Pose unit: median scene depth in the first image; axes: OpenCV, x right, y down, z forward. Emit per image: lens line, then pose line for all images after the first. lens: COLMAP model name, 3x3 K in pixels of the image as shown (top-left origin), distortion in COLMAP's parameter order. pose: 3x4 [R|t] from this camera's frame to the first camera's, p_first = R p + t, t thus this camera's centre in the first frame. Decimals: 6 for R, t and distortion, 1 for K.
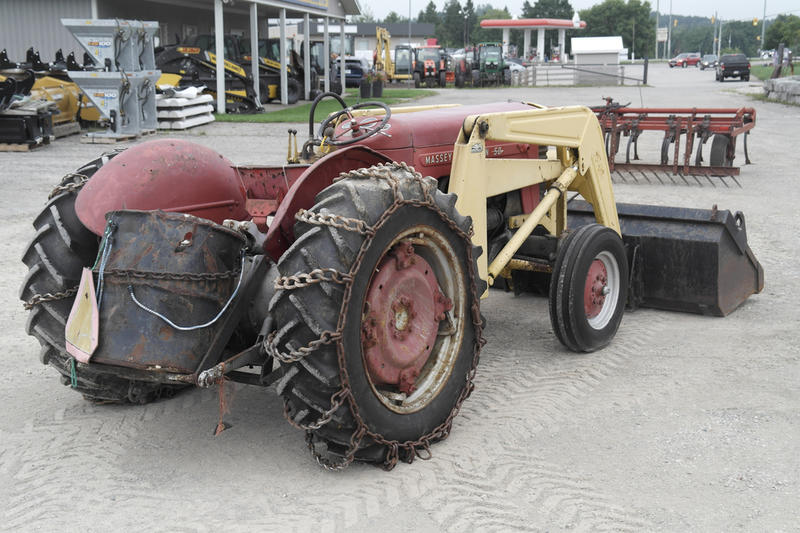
lens RADIAL K [[1153.5, 0, 400.0], [0, 1153.5, 266.5], [0, 0, 1]] dist [0.128346, 0.060449]
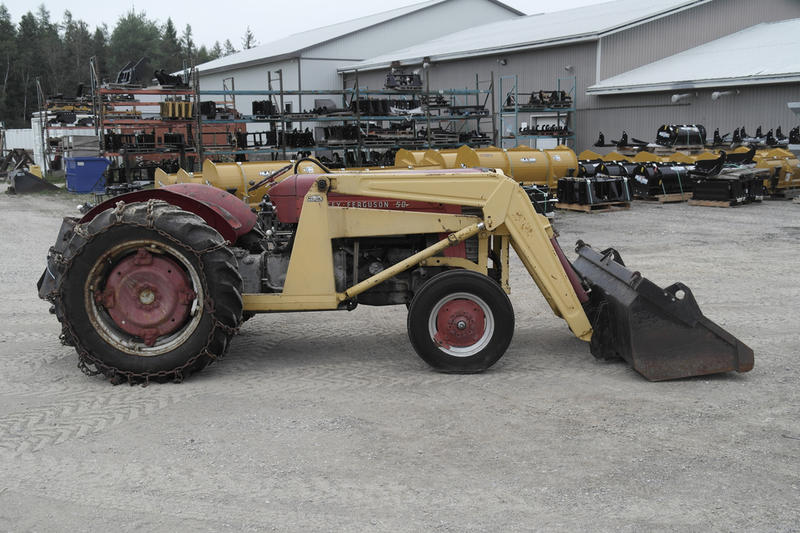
lens RADIAL K [[917.9, 0, 400.0], [0, 917.9, 266.5], [0, 0, 1]] dist [0.050337, 0.007943]
pose [[0.604659, 0.108563, -0.789051, 1.186195], [-0.135657, 0.990230, 0.032286, -0.083164], [0.784847, 0.087518, 0.613479, 0.478052]]
